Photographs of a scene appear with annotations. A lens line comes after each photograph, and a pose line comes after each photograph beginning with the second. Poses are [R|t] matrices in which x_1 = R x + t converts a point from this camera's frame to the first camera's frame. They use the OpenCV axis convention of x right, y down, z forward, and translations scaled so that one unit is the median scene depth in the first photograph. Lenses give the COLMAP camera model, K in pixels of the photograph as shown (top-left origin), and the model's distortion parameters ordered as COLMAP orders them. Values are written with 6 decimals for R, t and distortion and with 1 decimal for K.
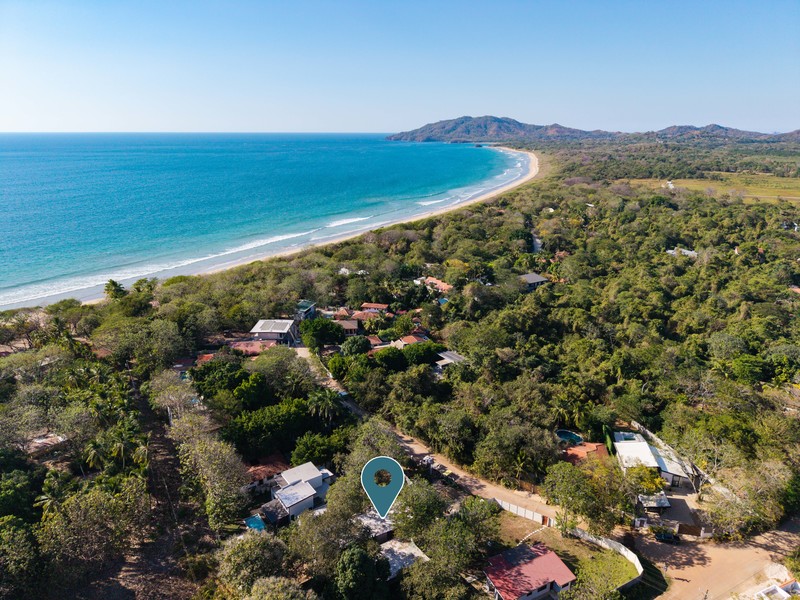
lens RADIAL K [[537.4, 0, 400.0], [0, 537.4, 300.0], [0, 0, 1]] dist [0.025493, -0.018464]
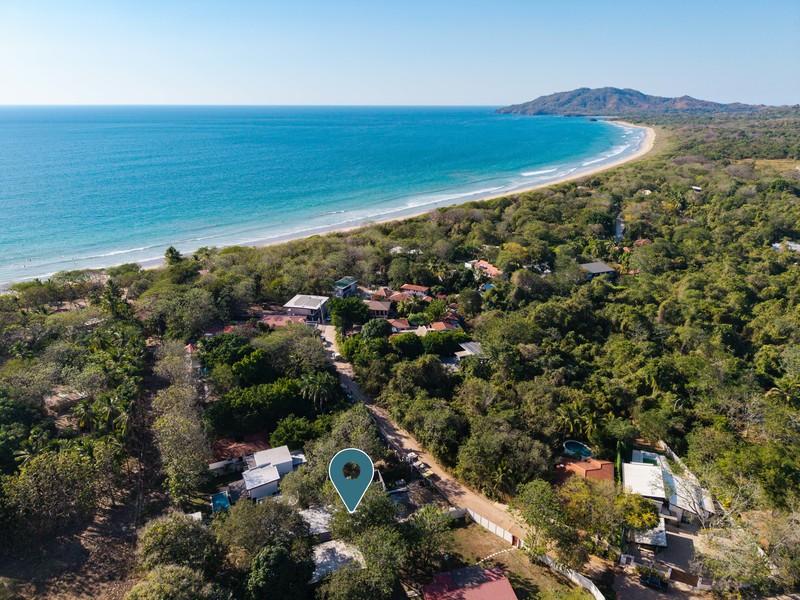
lens RADIAL K [[537.4, 0, 400.0], [0, 537.4, 300.0], [0, 0, 1]] dist [0.025493, -0.018464]
pose [[0.980720, 0.067930, -0.183233, 0.127910], [-0.059642, 0.996948, 0.050376, -0.017027], [0.186096, -0.038477, 0.981778, 0.053000]]
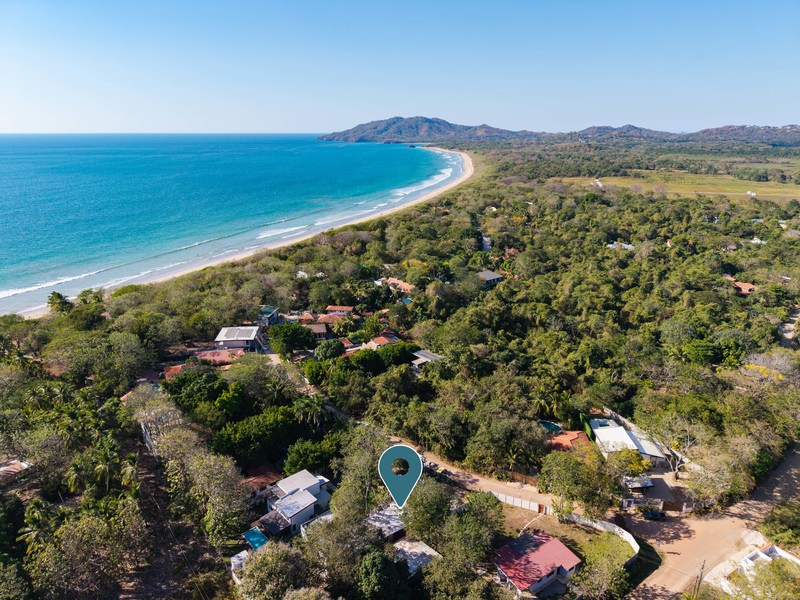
lens RADIAL K [[537.4, 0, 400.0], [0, 537.4, 300.0], [0, 0, 1]] dist [0.025493, -0.018464]
pose [[0.992439, -0.038473, 0.116554, -0.062201], [0.038554, 0.999255, 0.001567, -0.002332], [-0.116527, 0.002939, 0.993183, 0.000963]]
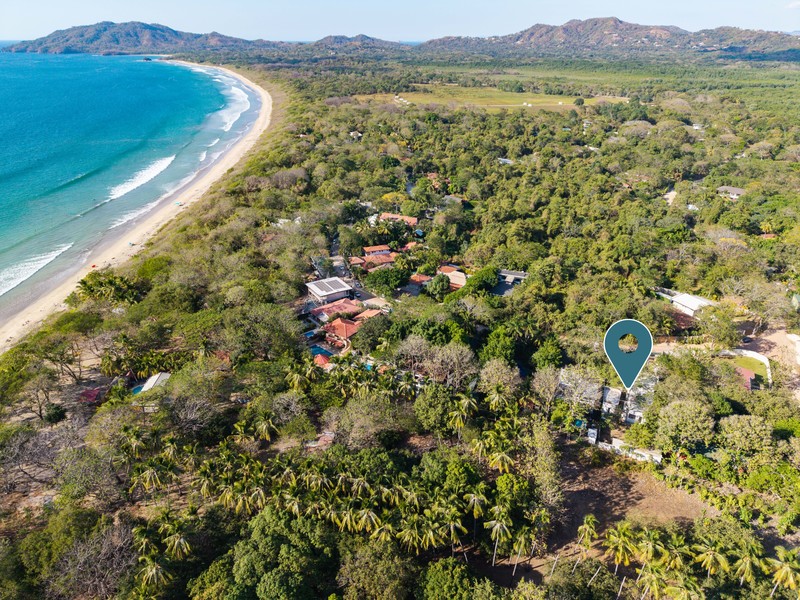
lens RADIAL K [[537.4, 0, 400.0], [0, 537.4, 300.0], [0, 0, 1]] dist [0.025493, -0.018464]
pose [[0.827065, -0.245088, 0.505861, -0.694925], [0.167987, 0.966581, 0.193653, -0.107272], [-0.536417, -0.075186, 0.840597, 0.097284]]
